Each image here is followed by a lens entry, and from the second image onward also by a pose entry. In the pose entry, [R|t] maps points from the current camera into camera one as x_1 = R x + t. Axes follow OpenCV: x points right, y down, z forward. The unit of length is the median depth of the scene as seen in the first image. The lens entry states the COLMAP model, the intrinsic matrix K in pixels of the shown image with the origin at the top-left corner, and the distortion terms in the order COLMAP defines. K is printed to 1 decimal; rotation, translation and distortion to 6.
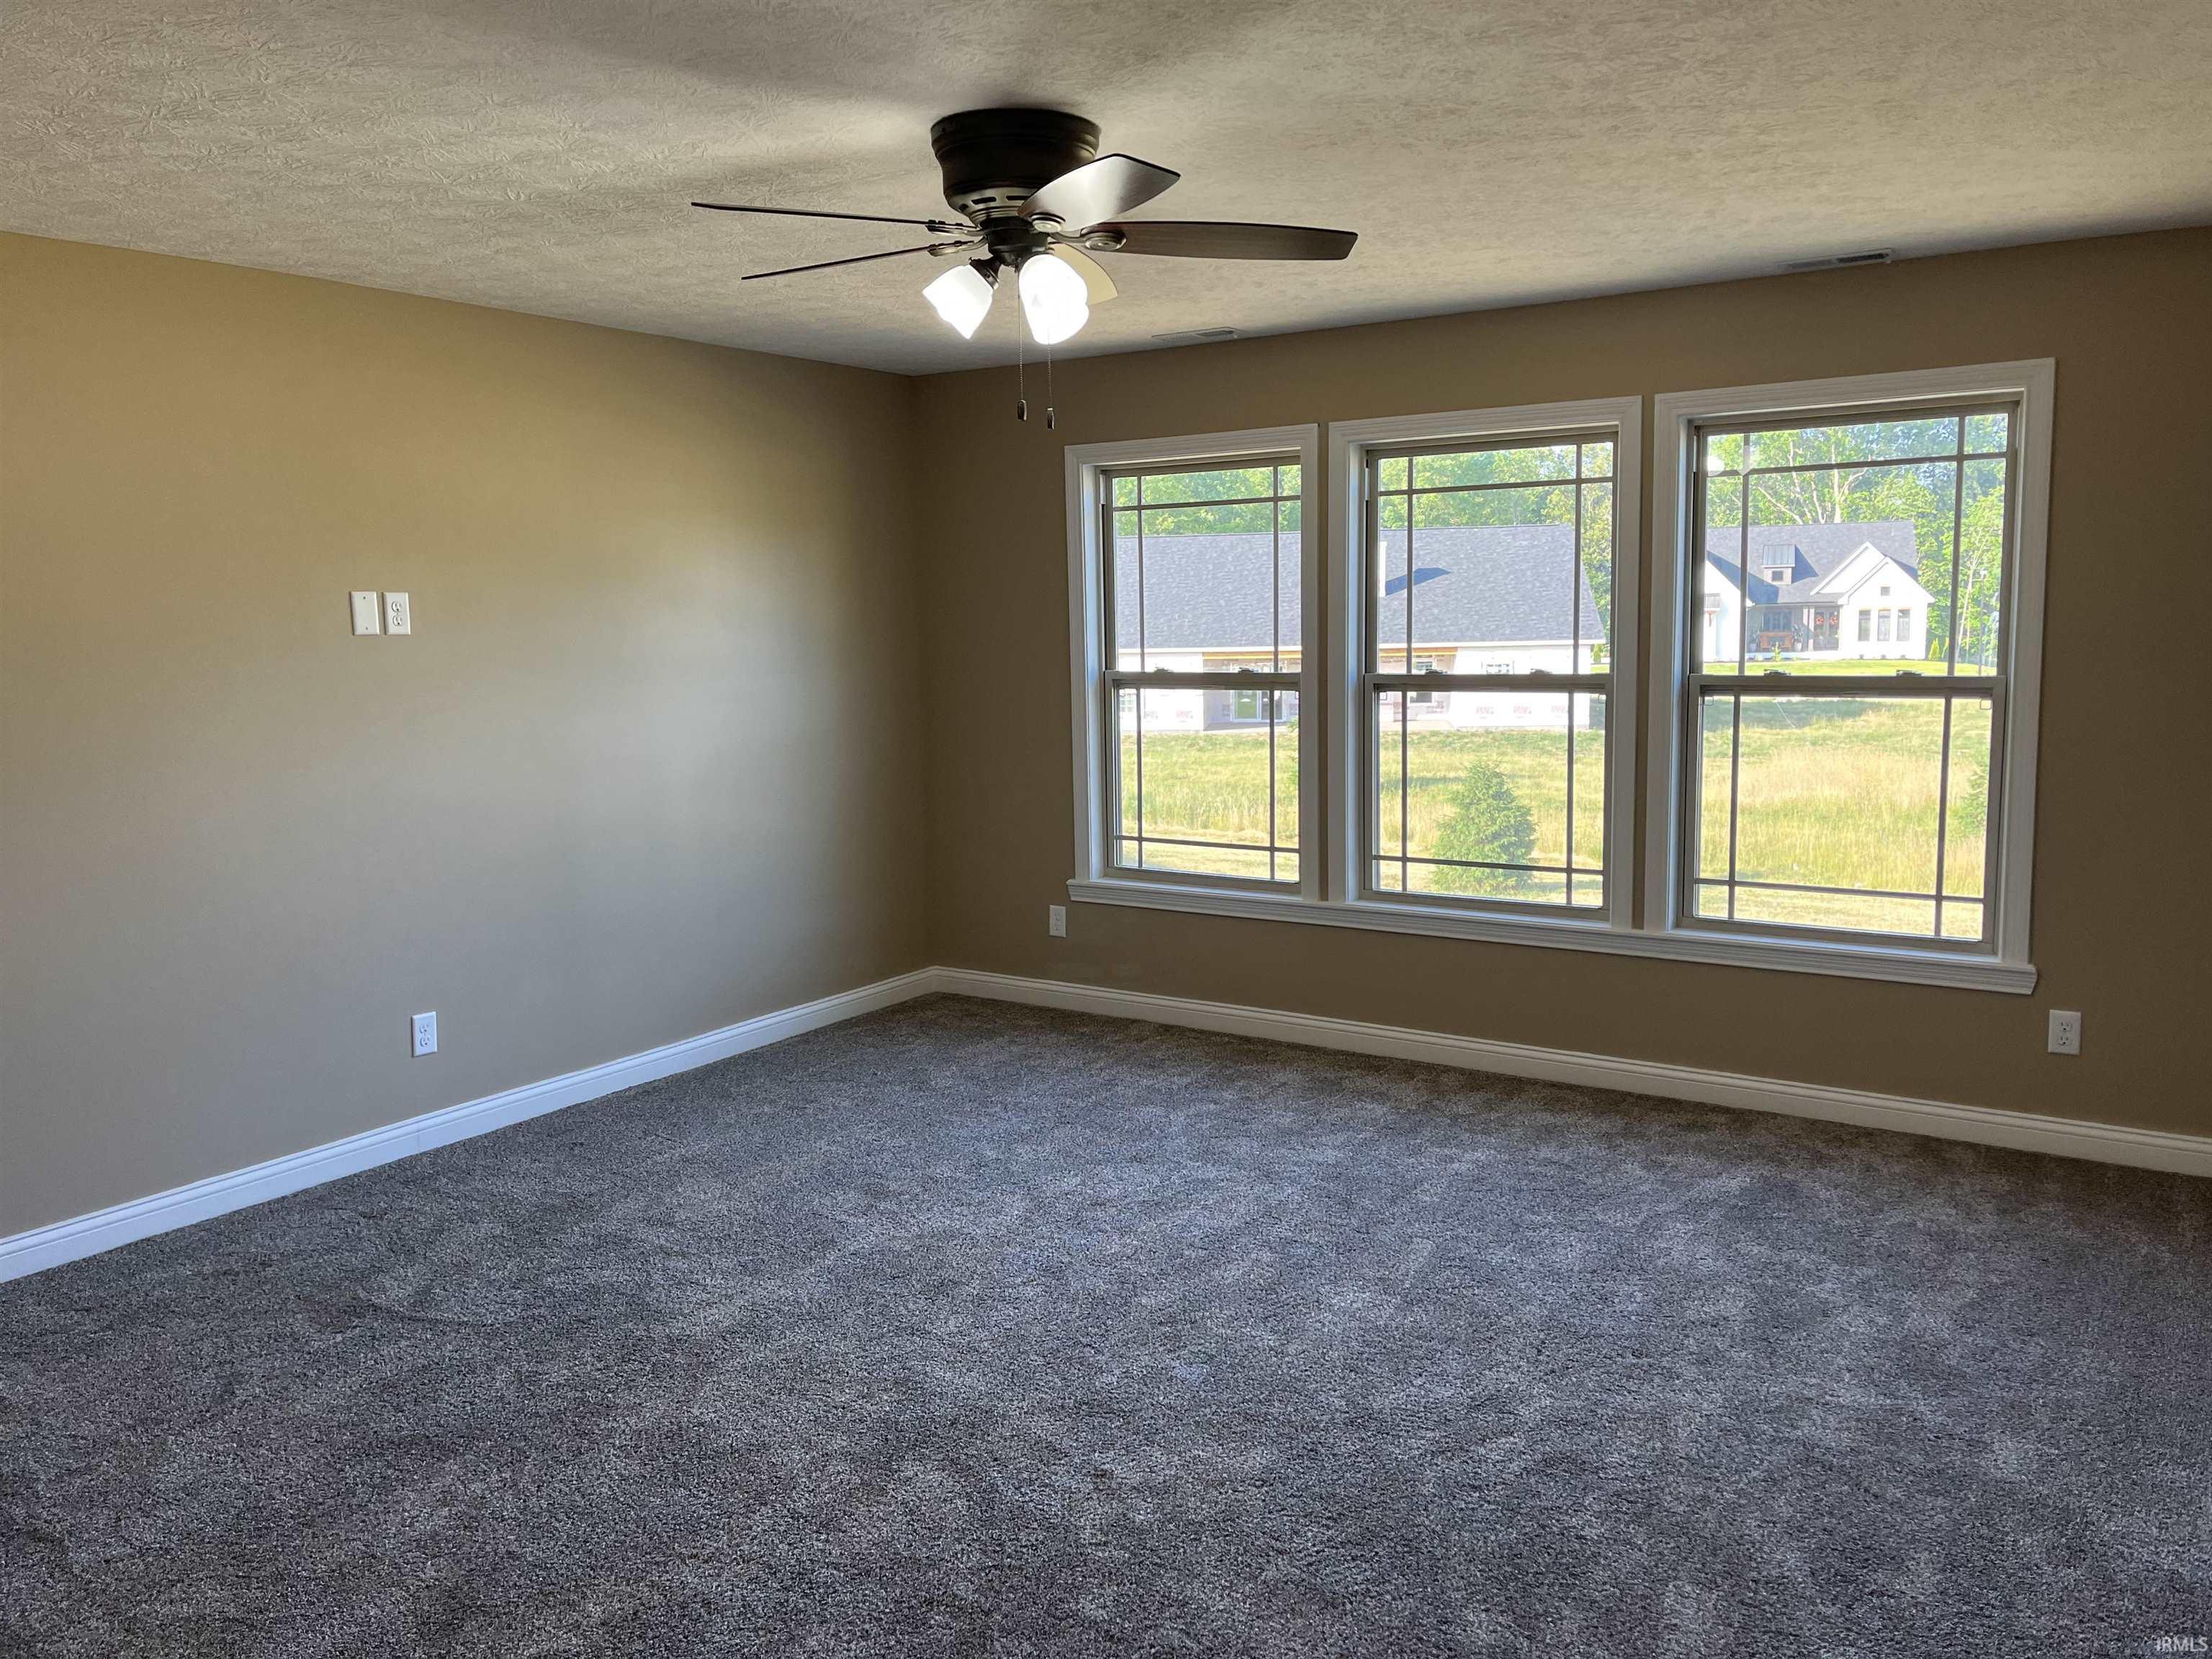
lens RADIAL K [[1575.3, 0, 1106.0], [0, 1575.3, 829.5], [0, 0, 1]] dist [0.011632, -0.000062]
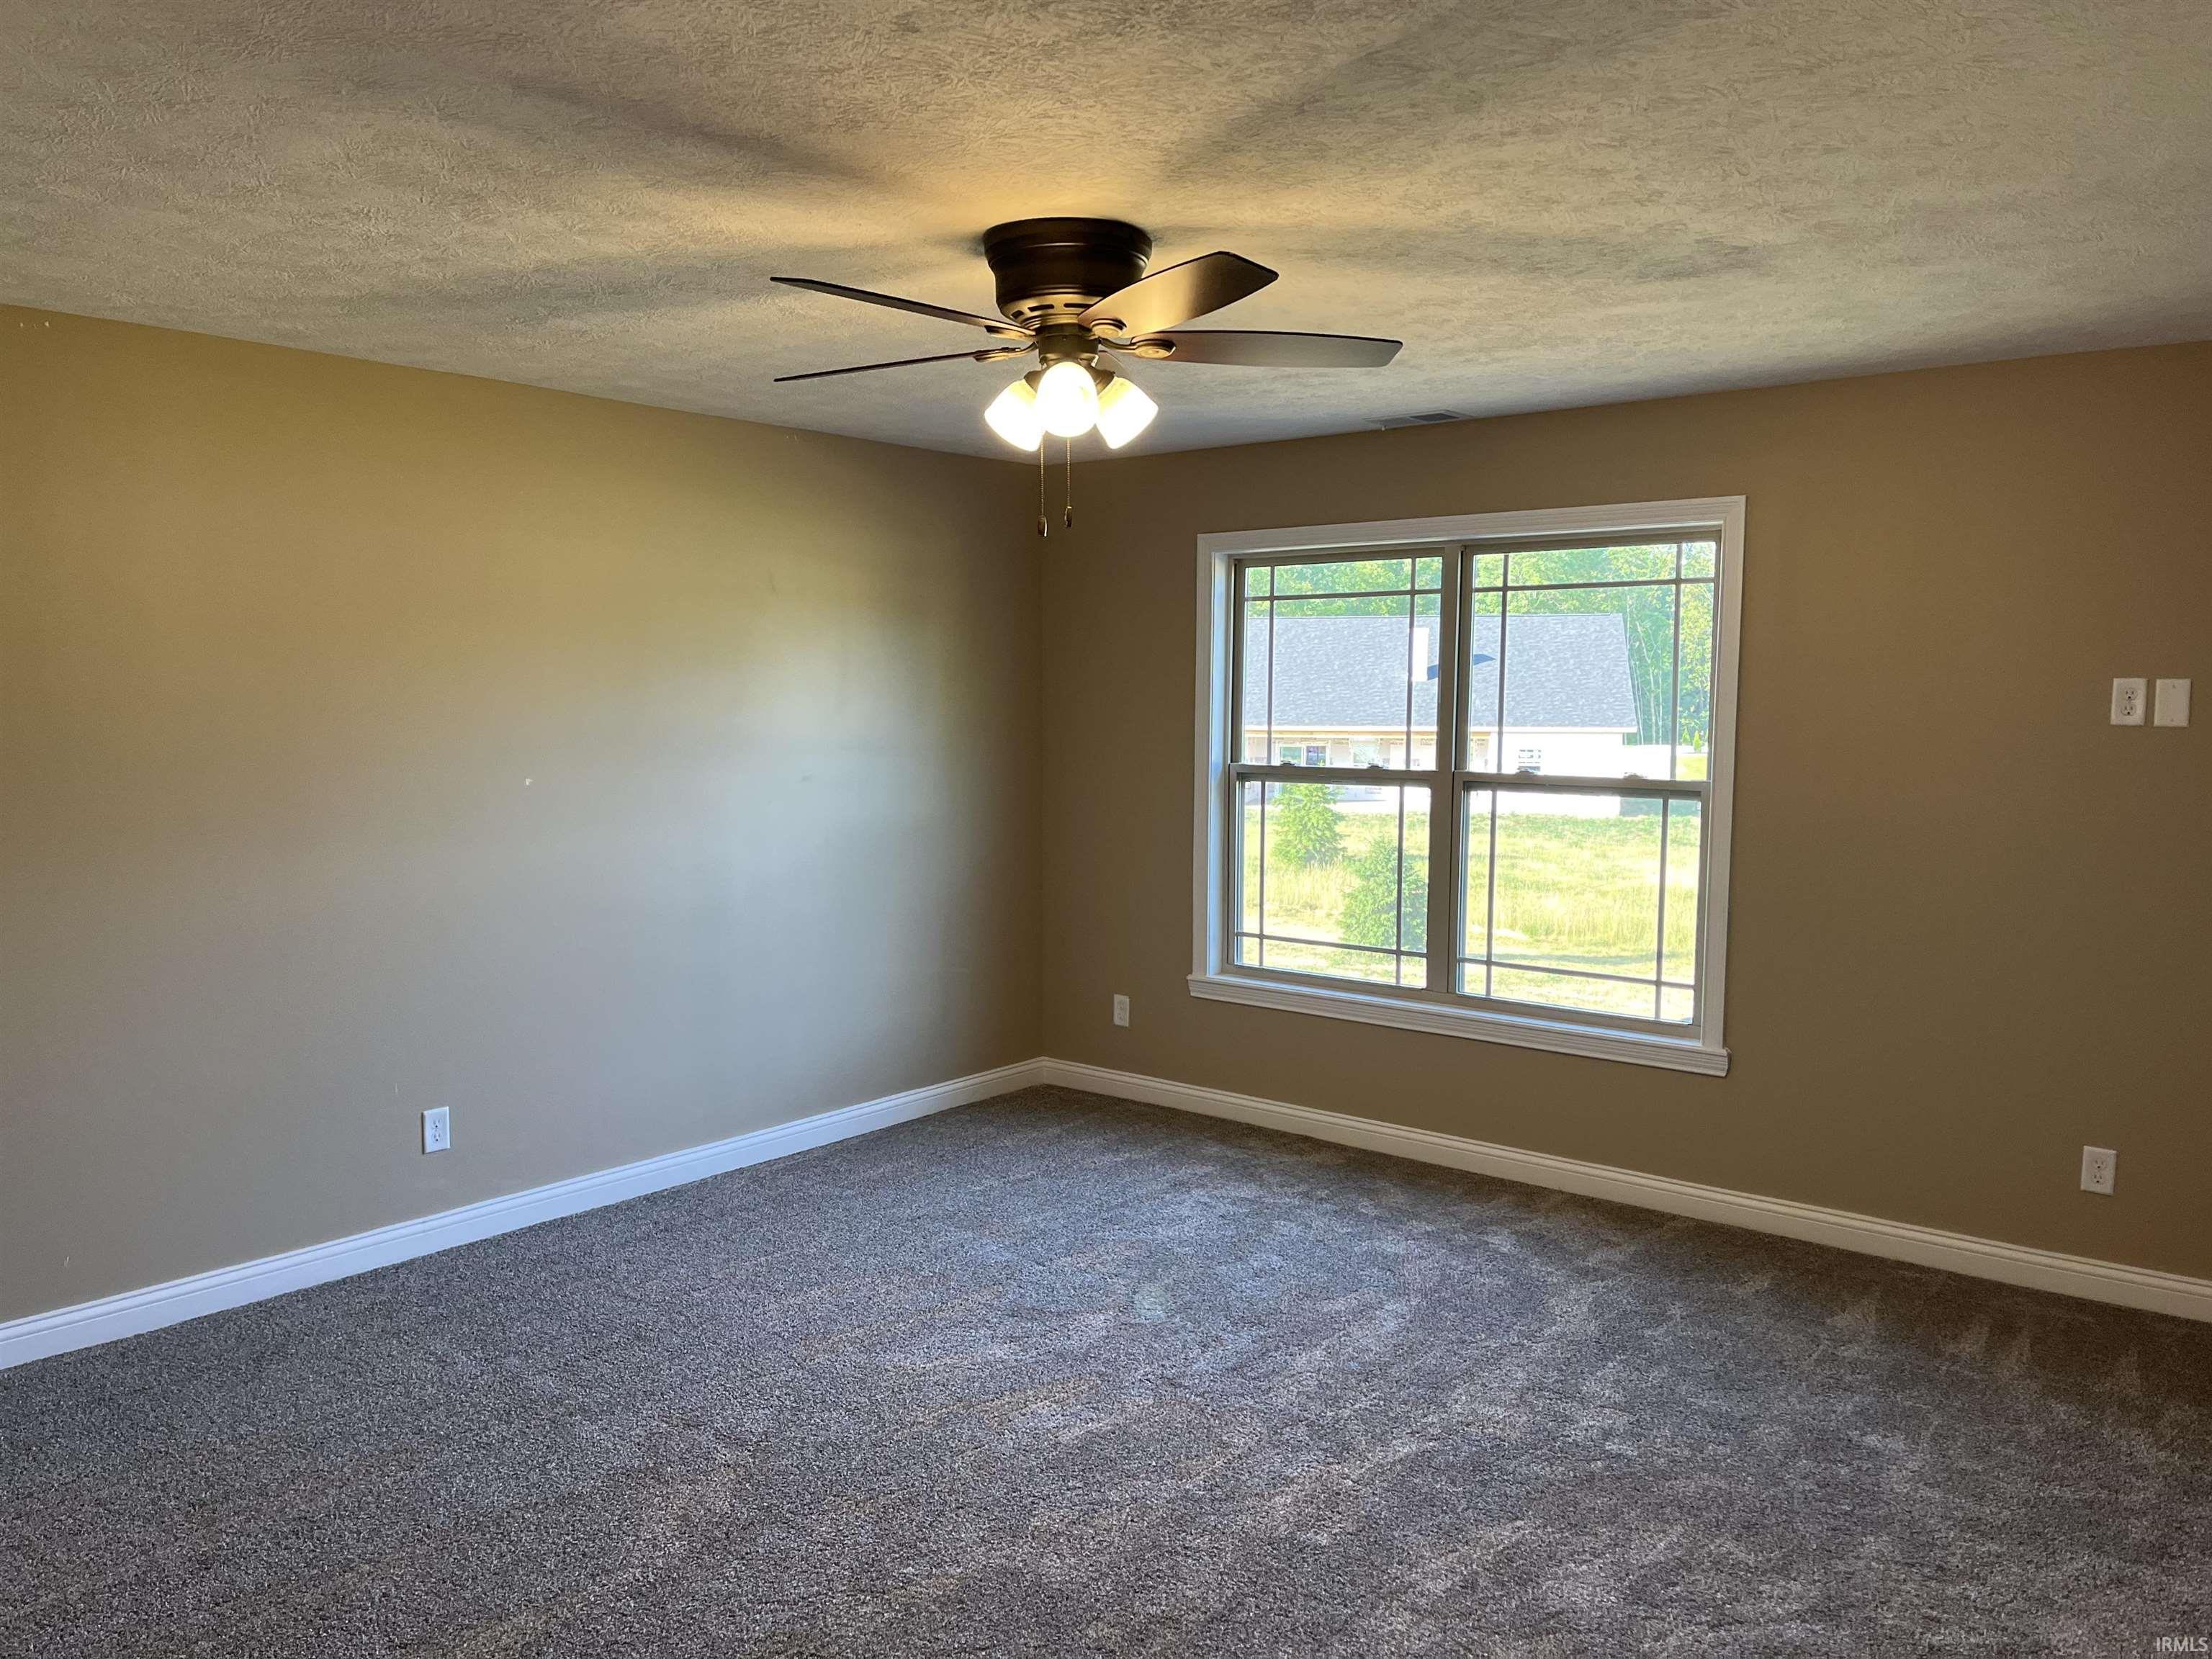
lens RADIAL K [[1667.0, 0, 1106.0], [0, 1667.0, 829.5], [0, 0, 1]] dist [0.031687, 0.001418]
pose [[0.992169, 0.036539, -0.119438, 0.105312], [-0.043645, 0.997395, -0.057425, 0.007599], [0.117029, 0.062188, 0.991180, -0.067714]]
